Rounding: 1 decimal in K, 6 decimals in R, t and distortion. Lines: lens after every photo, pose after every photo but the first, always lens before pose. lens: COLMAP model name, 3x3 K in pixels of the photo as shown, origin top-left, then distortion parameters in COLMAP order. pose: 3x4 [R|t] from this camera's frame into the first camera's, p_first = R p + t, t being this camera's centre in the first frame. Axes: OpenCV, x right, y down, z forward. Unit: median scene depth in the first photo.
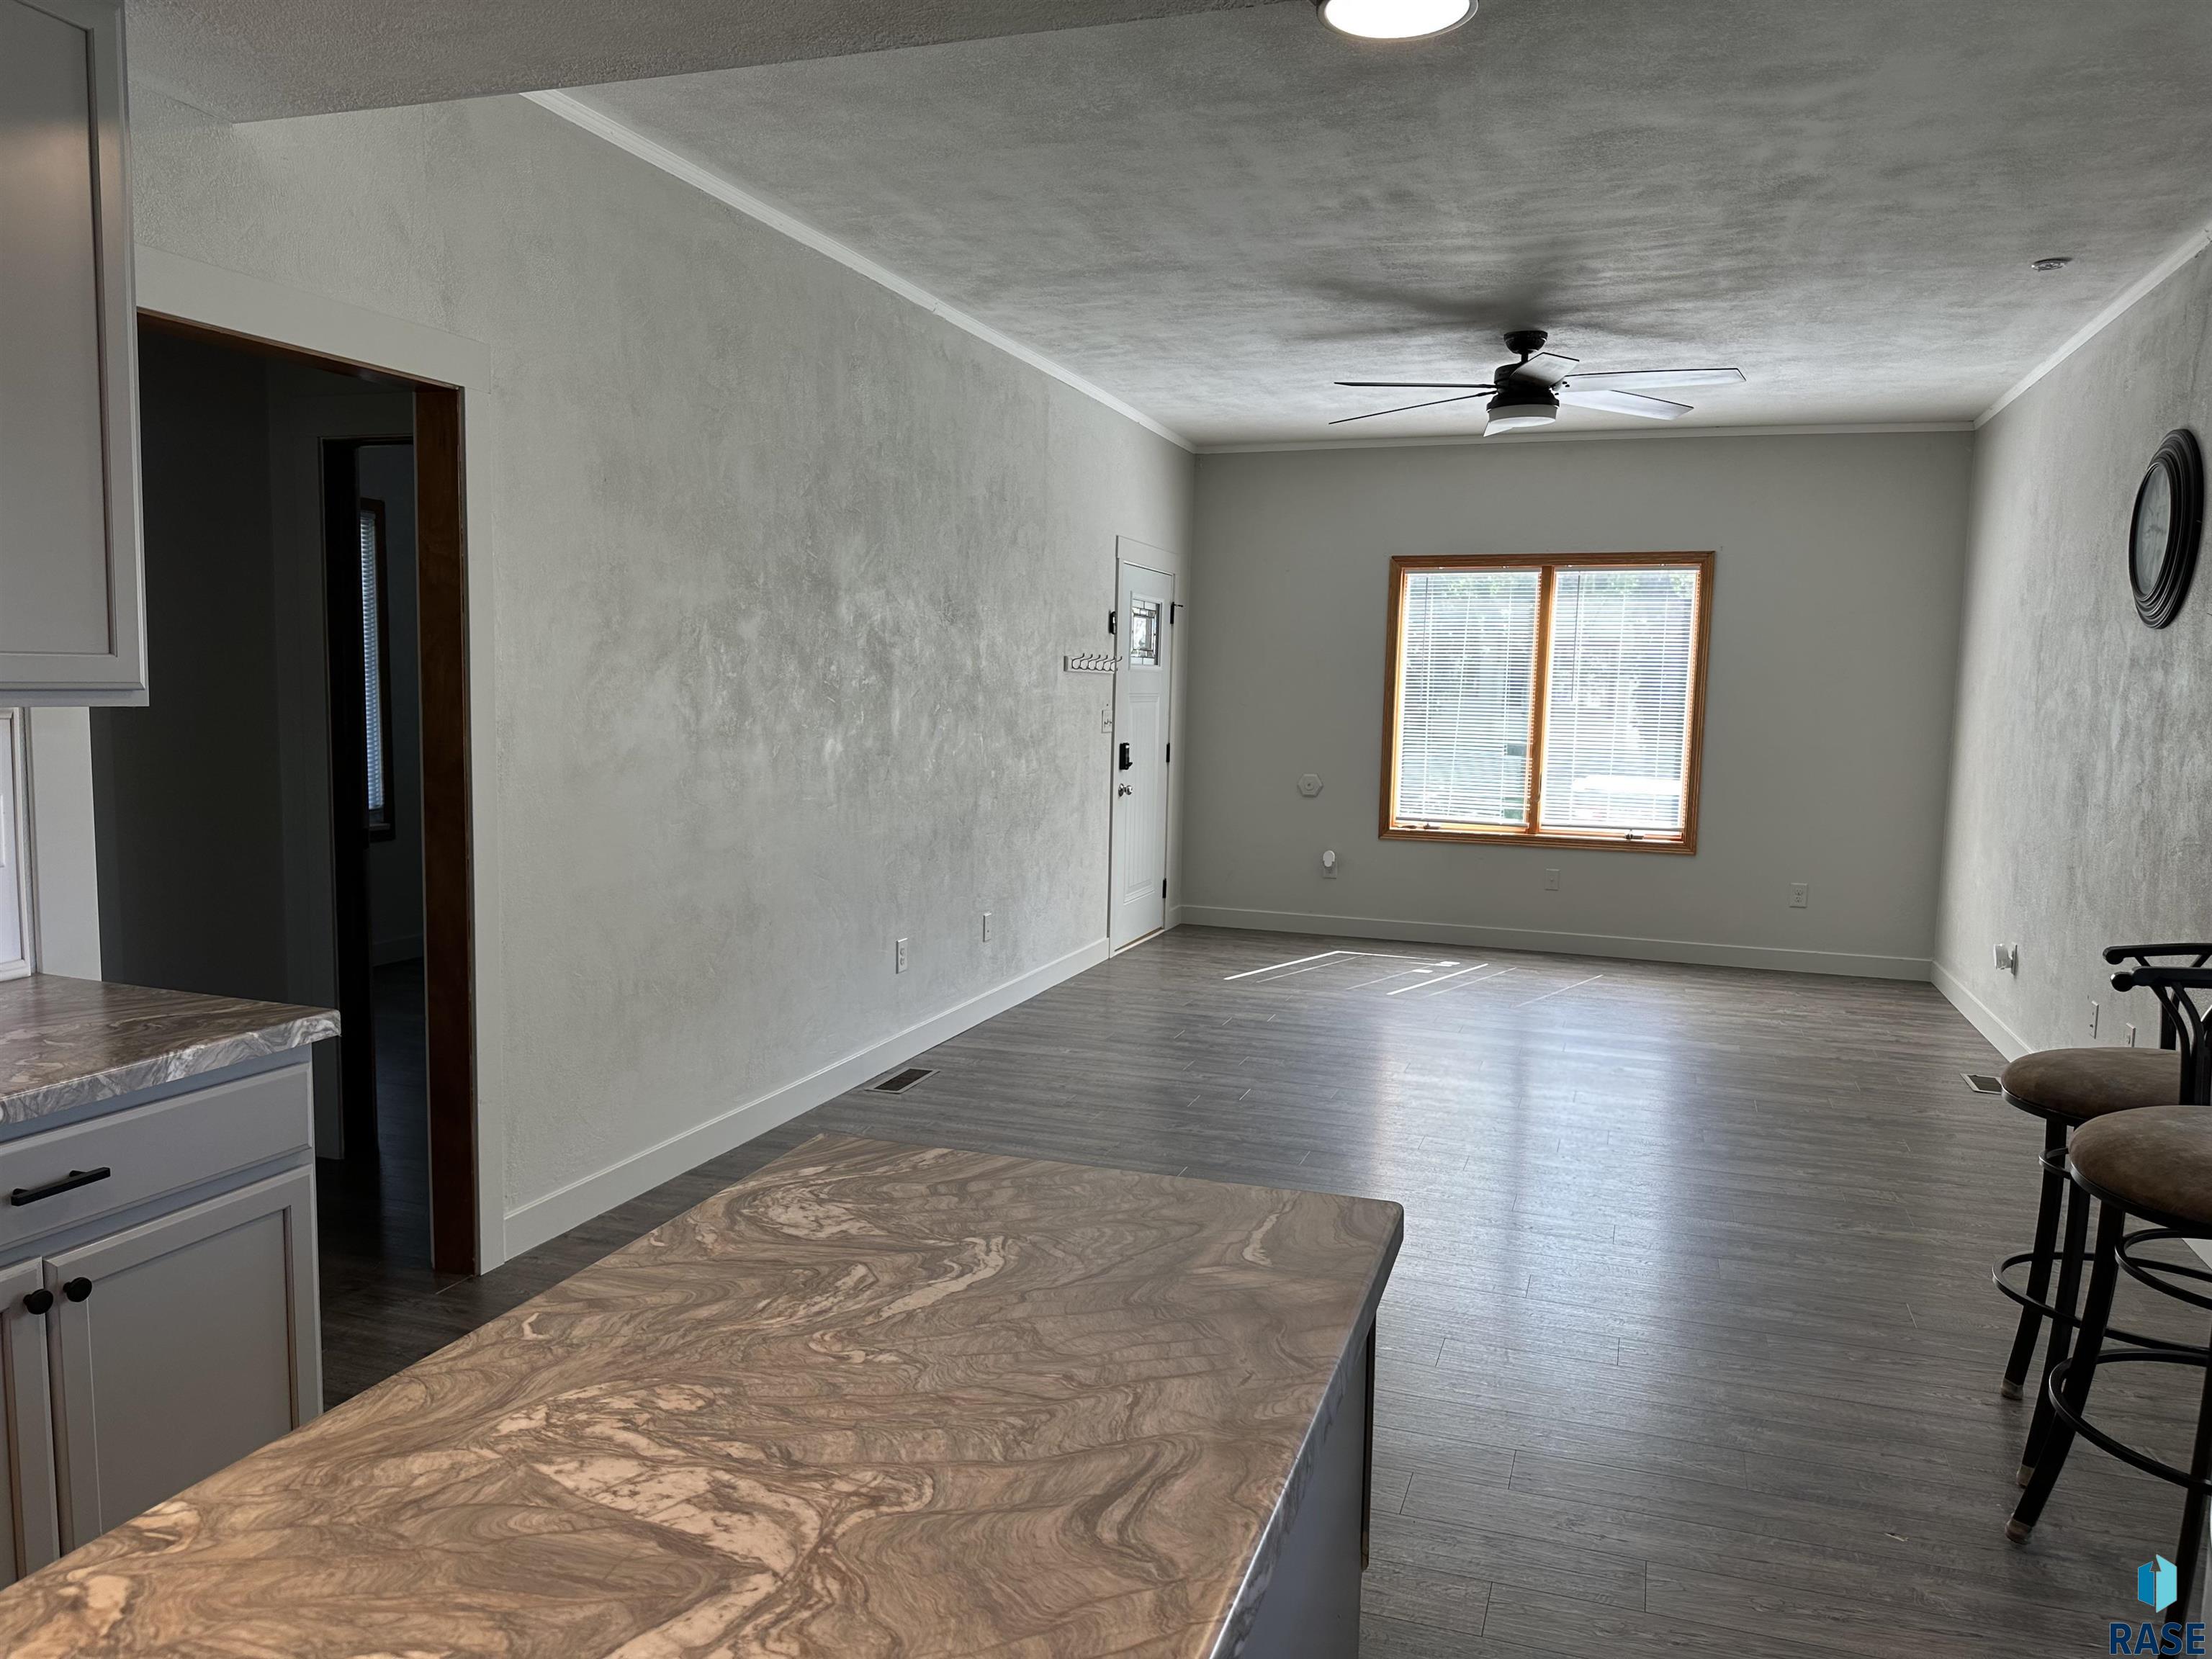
lens RADIAL K [[1548.4, 0, 1099.7], [0, 1548.4, 845.8], [0, 0, 1]] dist [0.151020, -0.244027]
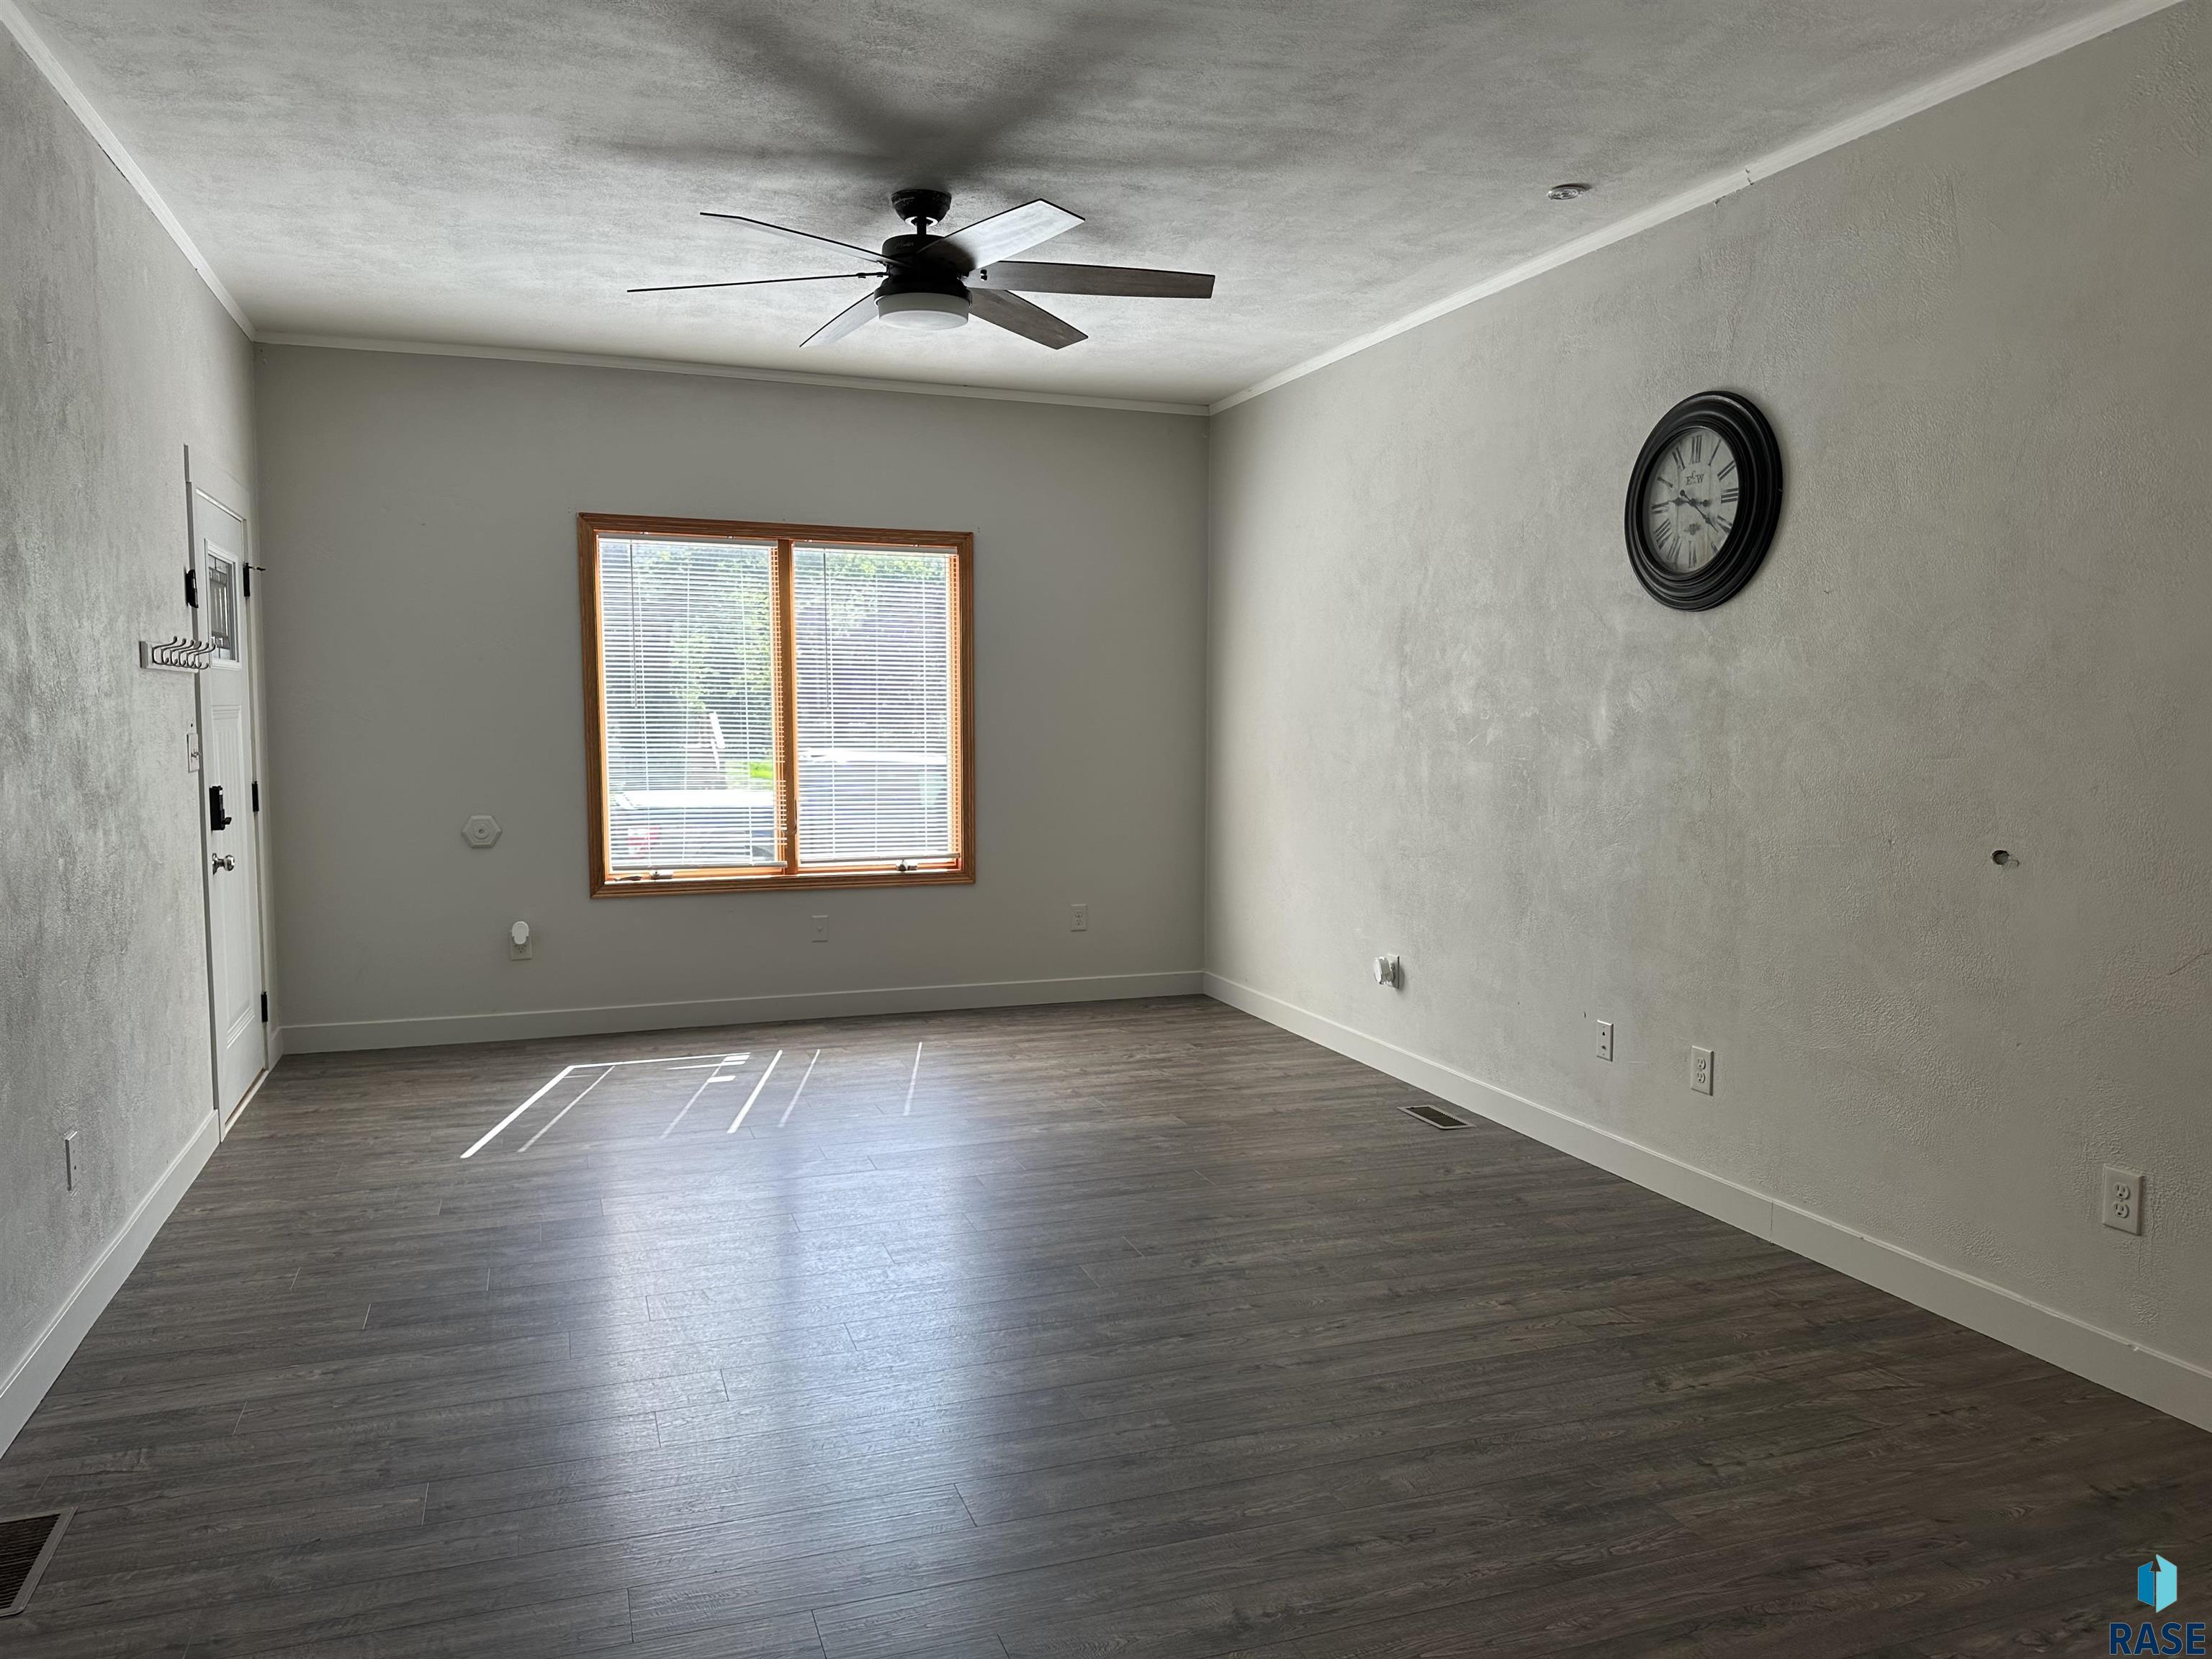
lens RADIAL K [[1571.4, 0, 1106.0], [0, 1571.4, 829.5], [0, 0, 1]] dist [0.043825, -0.060194]
pose [[0.776639, -0.070366, 0.626004, -0.155294], [0.079724, 0.996731, 0.013129, -0.045185], [-0.624881, 0.039711, 0.779709, 0.449062]]
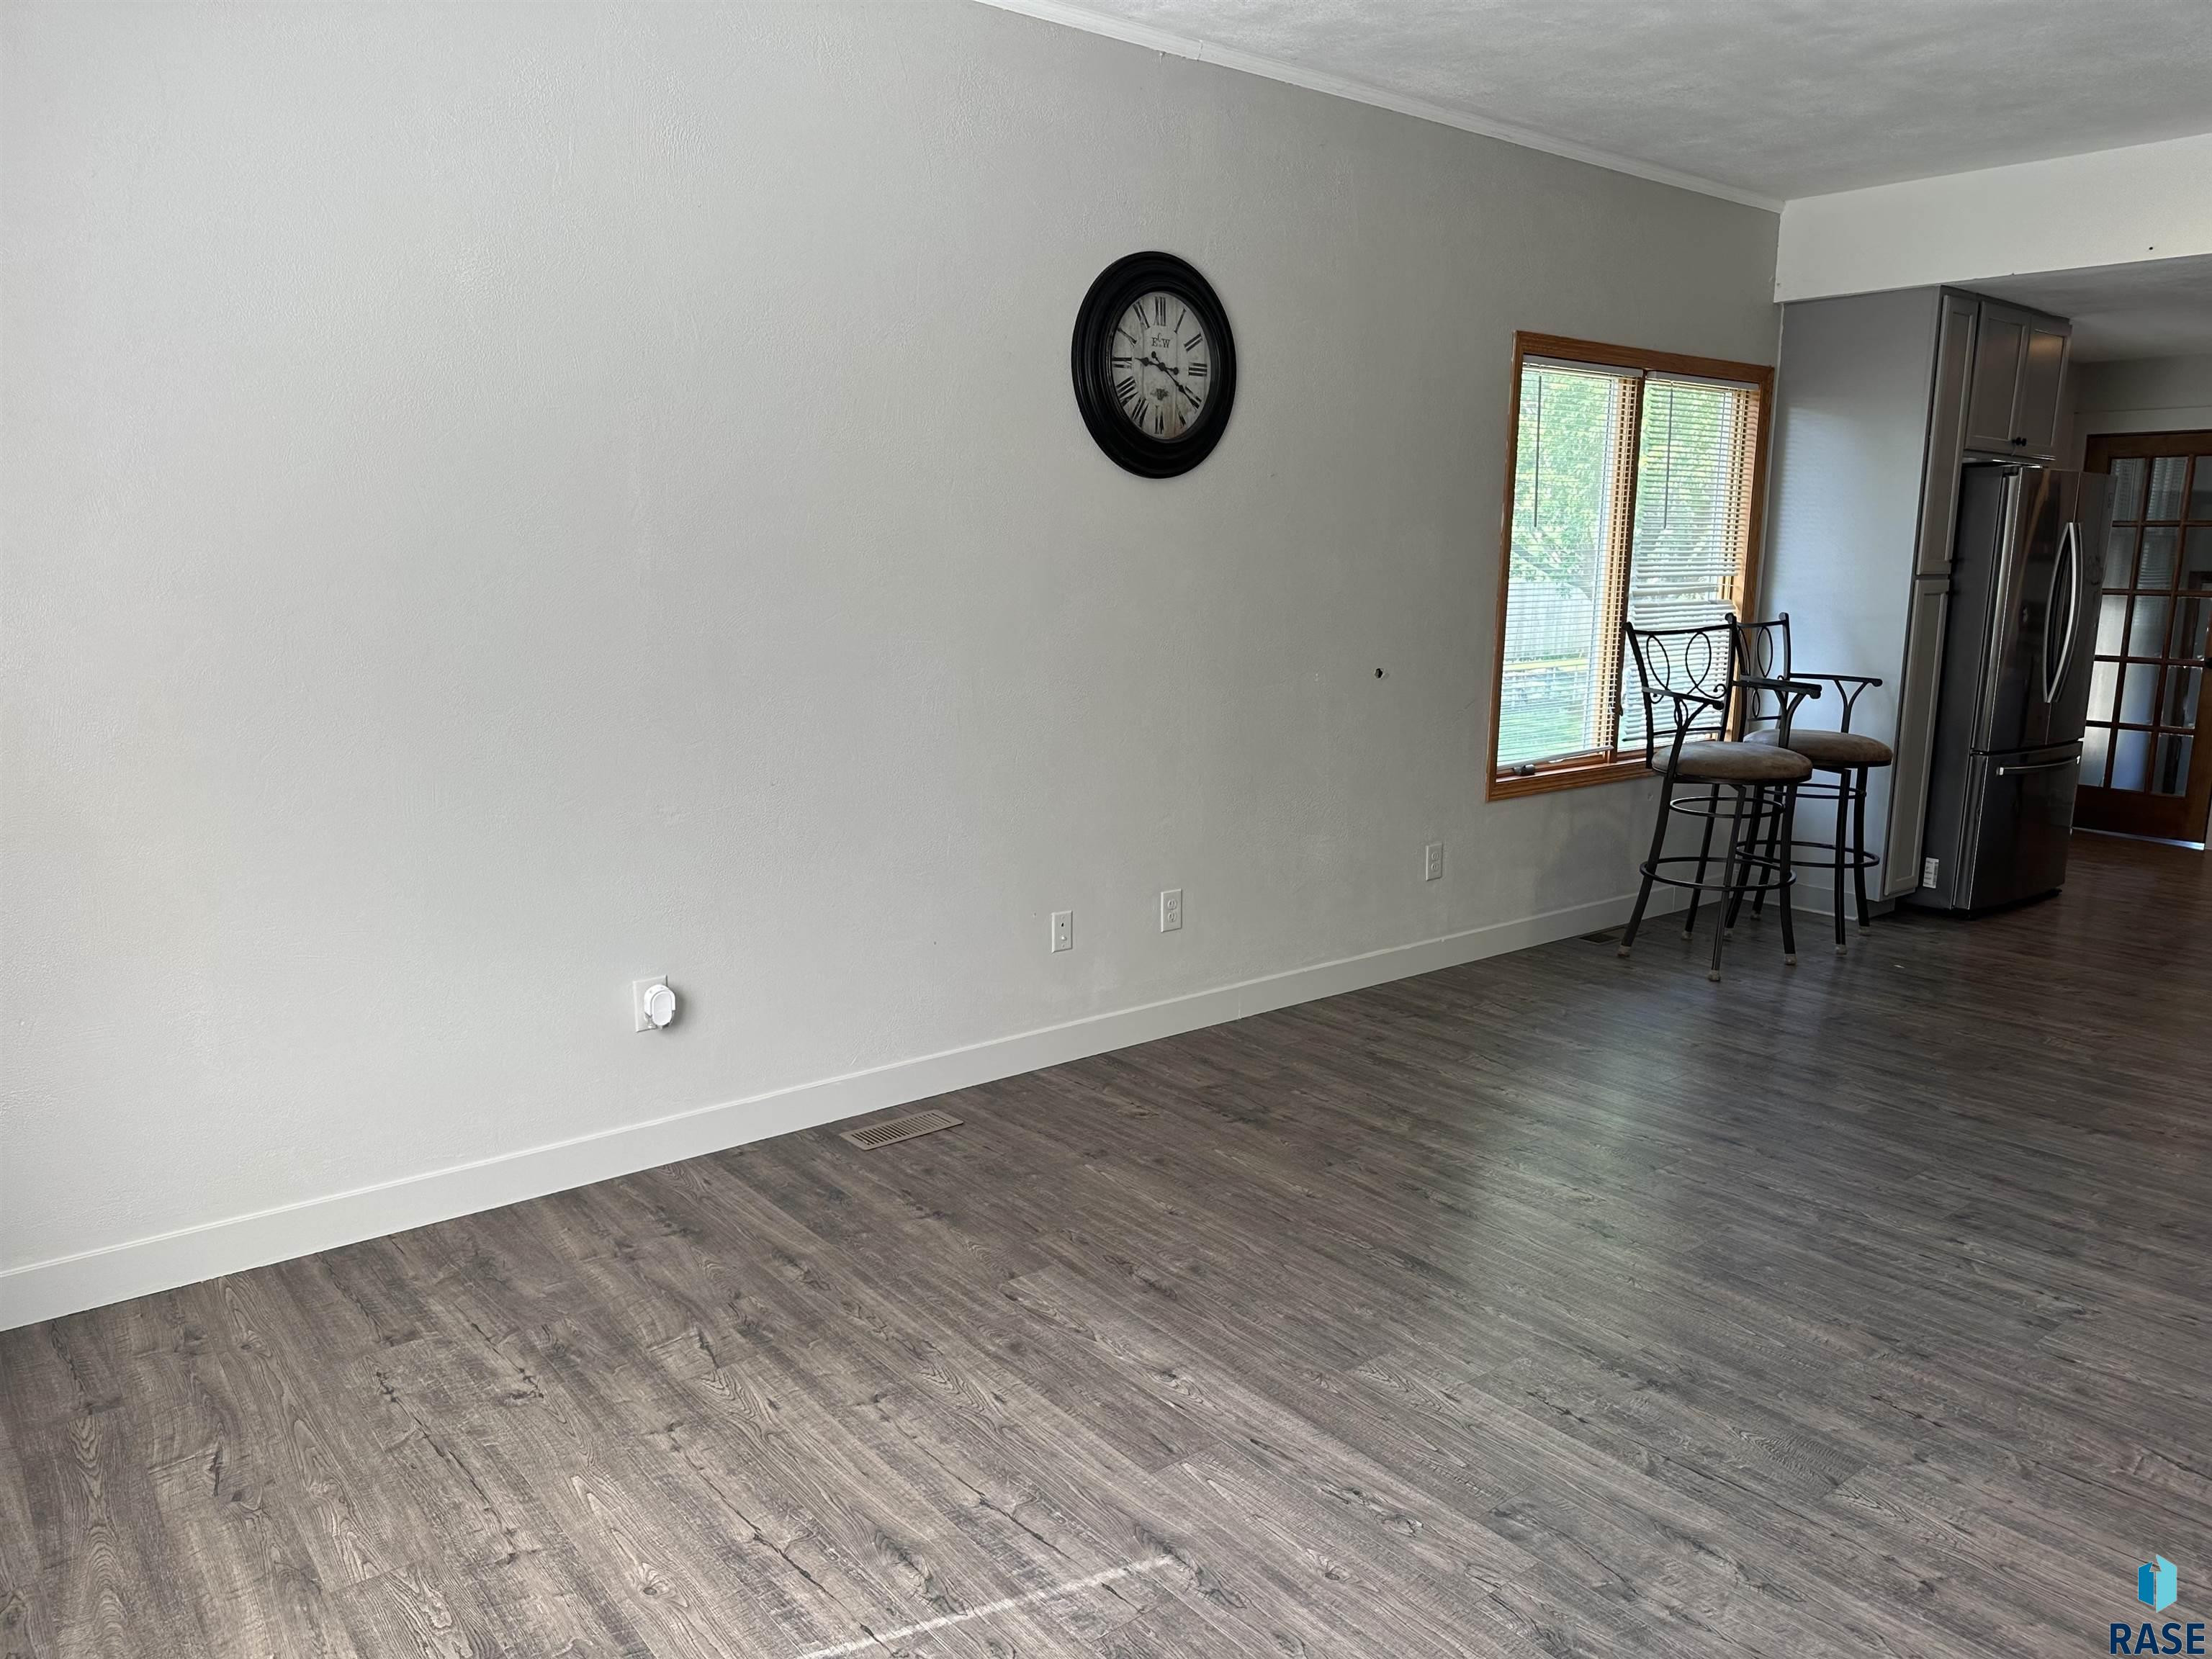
lens RADIAL K [[1550.5, 0, 1103.8], [0, 1550.5, 843.5], [0, 0, 1]] dist [0.087070, -0.122584]
pose [[-0.847759, -0.127174, 0.514909, 0.173964], [0.028663, 0.958424, 0.283906, -0.170395], [-0.529606, 0.255443, -0.808867, 1.612250]]
